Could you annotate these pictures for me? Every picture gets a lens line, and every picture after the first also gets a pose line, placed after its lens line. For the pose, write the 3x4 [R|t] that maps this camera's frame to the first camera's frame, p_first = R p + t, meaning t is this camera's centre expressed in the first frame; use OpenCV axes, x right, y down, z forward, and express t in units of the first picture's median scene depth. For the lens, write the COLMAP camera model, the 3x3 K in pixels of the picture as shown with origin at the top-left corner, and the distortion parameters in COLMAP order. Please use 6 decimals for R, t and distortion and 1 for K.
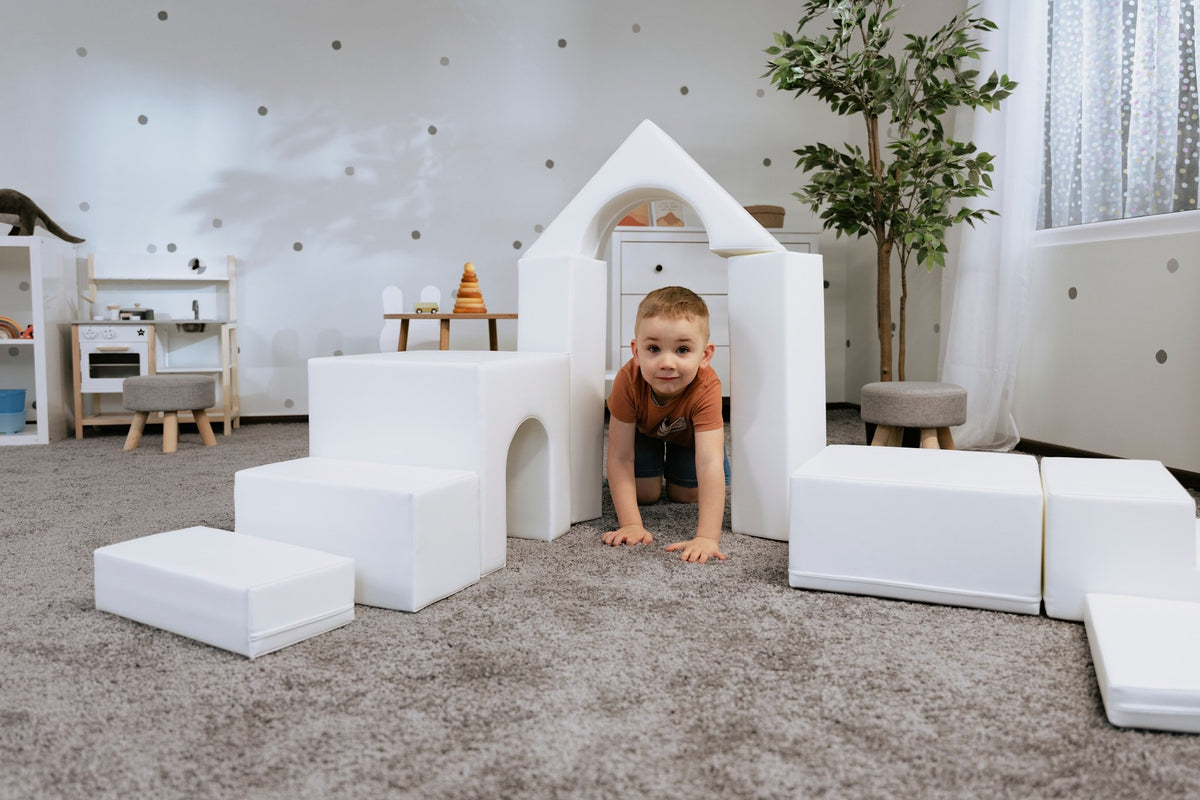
lens RADIAL K [[933.6, 0, 572.7], [0, 933.6, 381.7], [0, 0, 1]] dist [0.000305, -0.012696]
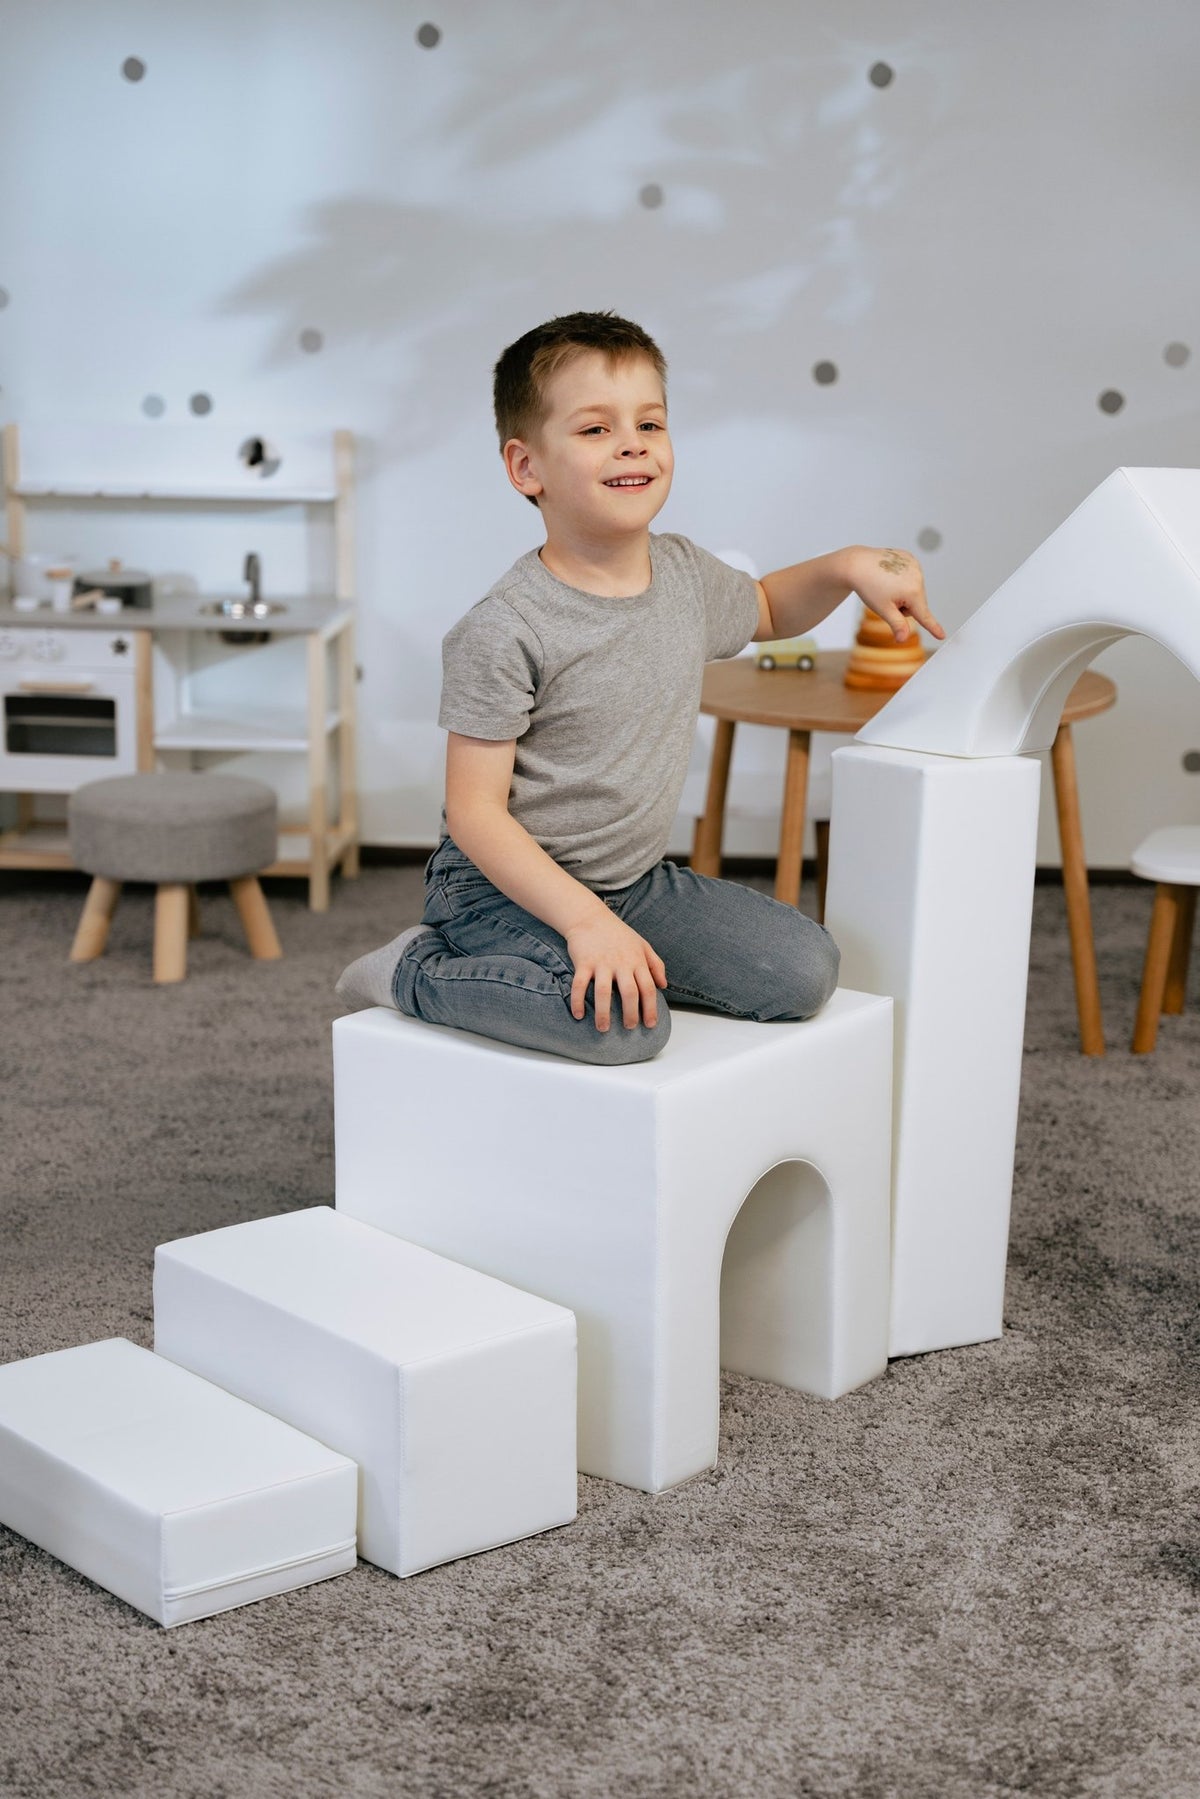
lens RADIAL K [[3303.5, 0, 626.3], [0, 3303.5, 905.8], [0, 0, 1]] dist [0.044022, -0.081064]
pose [[0.949606, 0.075527, -0.304212, 0.526546], [-0.030145, 0.988043, 0.151206, -0.470135], [0.311994, -0.134415, 0.940527, -0.808229]]
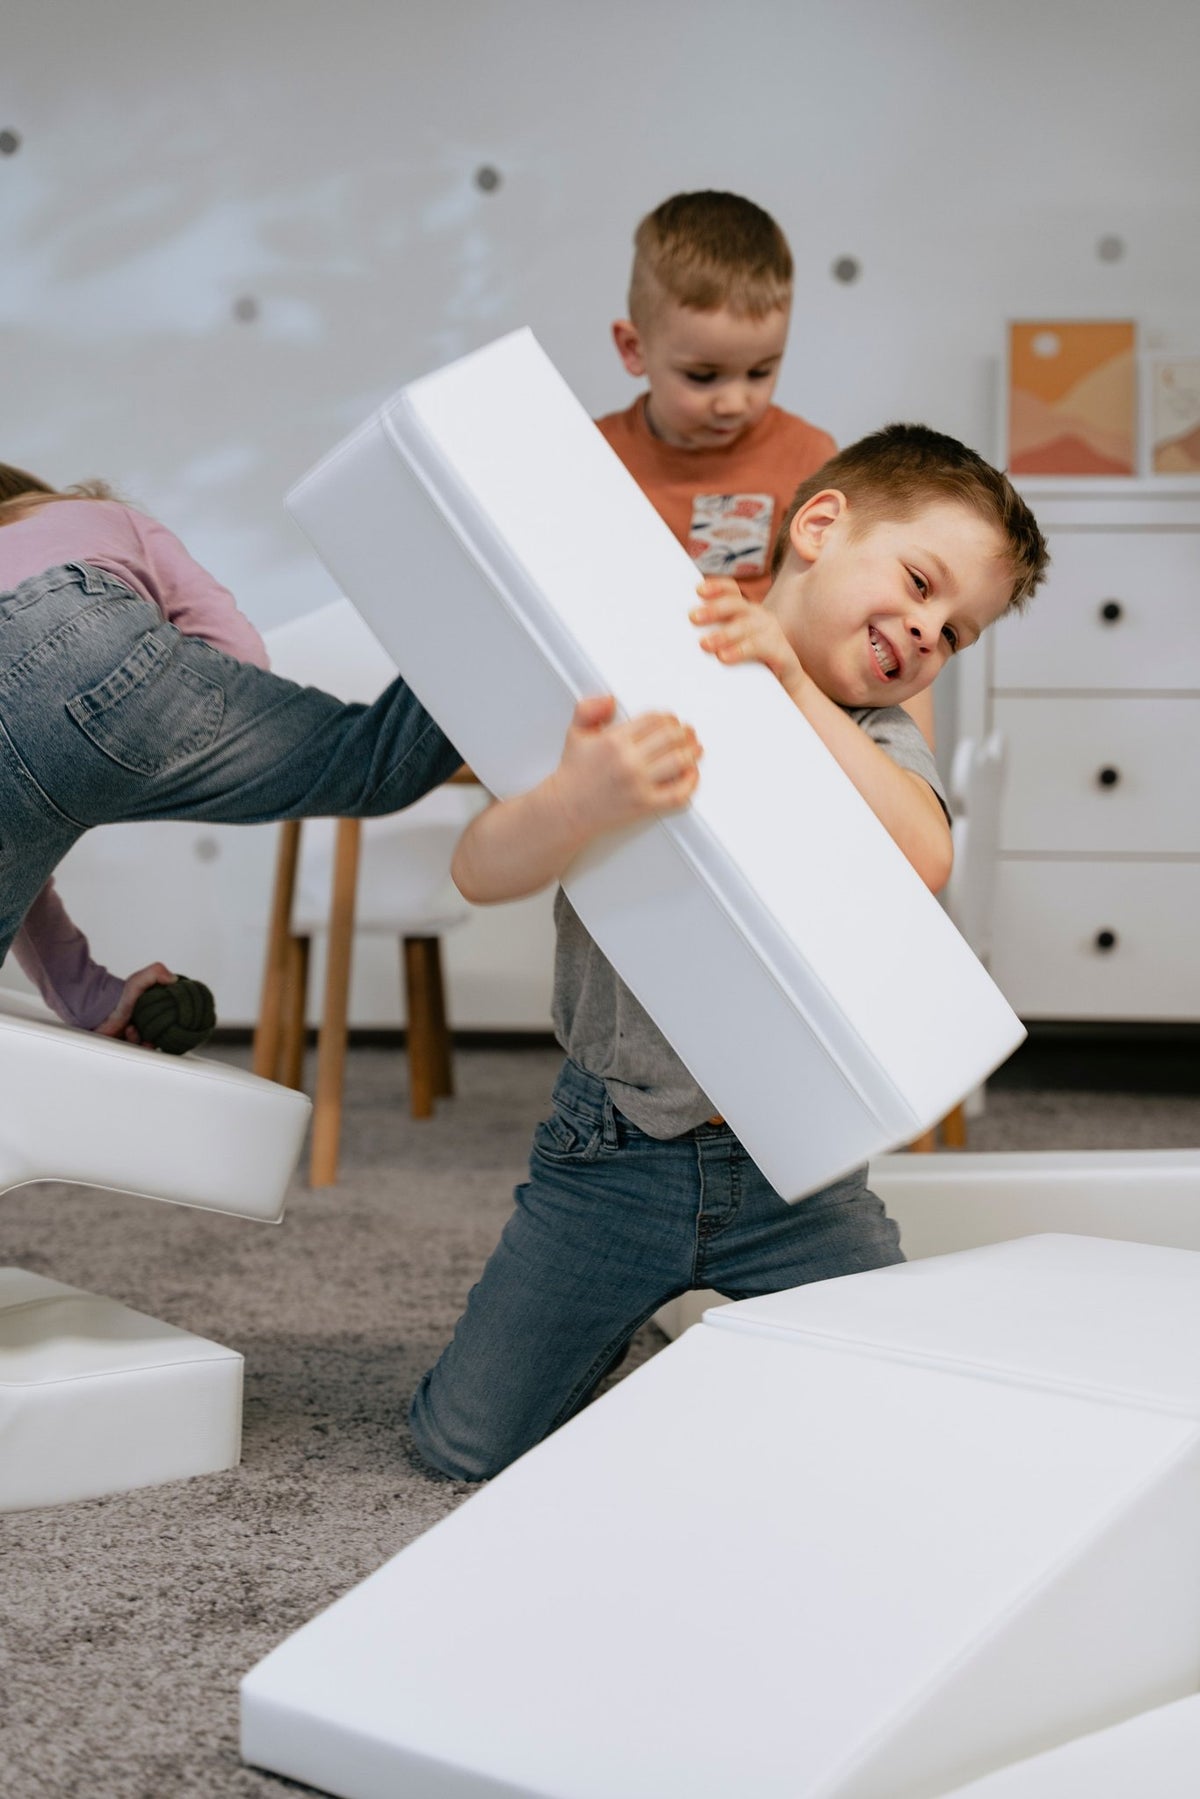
lens RADIAL K [[3256.8, 0, 596.7], [0, 3256.8, 899.5], [0, 0, 1]] dist [0.021554, 0.184749]
pose [[0.963875, 0.029091, -0.264763, 0.649486], [-0.026212, 0.999553, 0.014402, -0.102000], [0.265064, -0.006942, 0.964206, -0.350355]]
